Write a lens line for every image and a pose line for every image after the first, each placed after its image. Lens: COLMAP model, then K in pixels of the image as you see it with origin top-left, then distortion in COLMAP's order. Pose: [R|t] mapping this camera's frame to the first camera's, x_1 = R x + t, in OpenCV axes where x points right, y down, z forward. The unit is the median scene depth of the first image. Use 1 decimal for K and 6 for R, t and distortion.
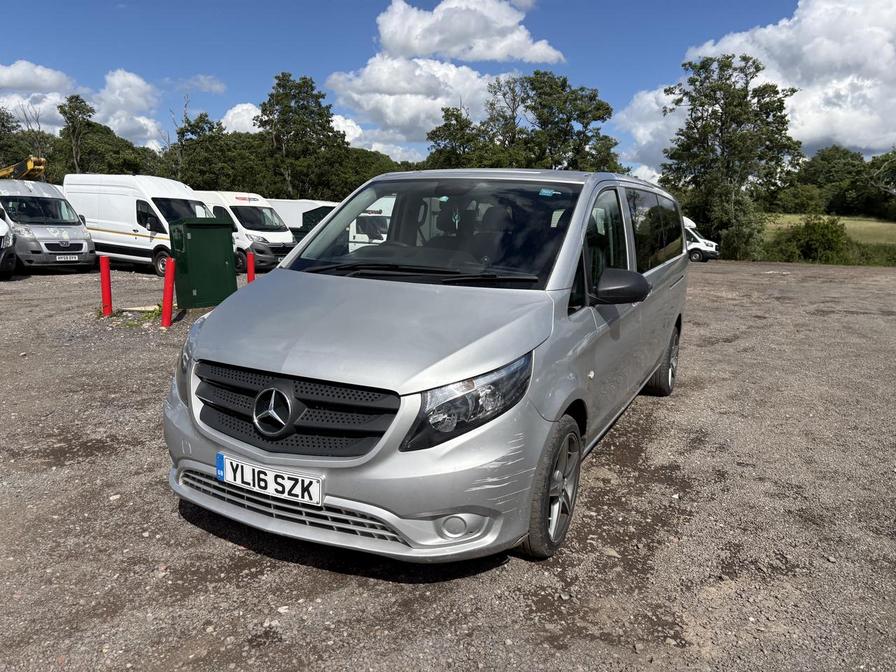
lens RADIAL K [[679.9, 0, 444.4], [0, 679.9, 343.9], [0, 0, 1]] dist [0.031316, -0.038926]
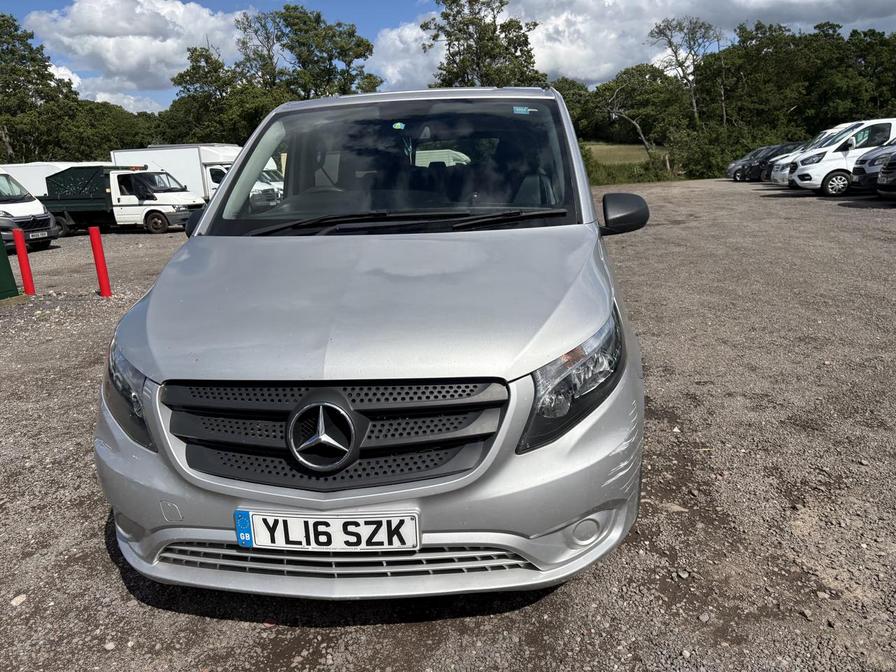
lens RADIAL K [[679.9, 0, 451.5], [0, 679.9, 333.6], [0, 0, 1]] dist [0.031316, -0.038926]
pose [[0.934010, -0.157094, 0.320854, -0.291247], [0.137003, 0.986967, 0.084414, -0.039257], [-0.329933, -0.034886, 0.943359, 0.259486]]
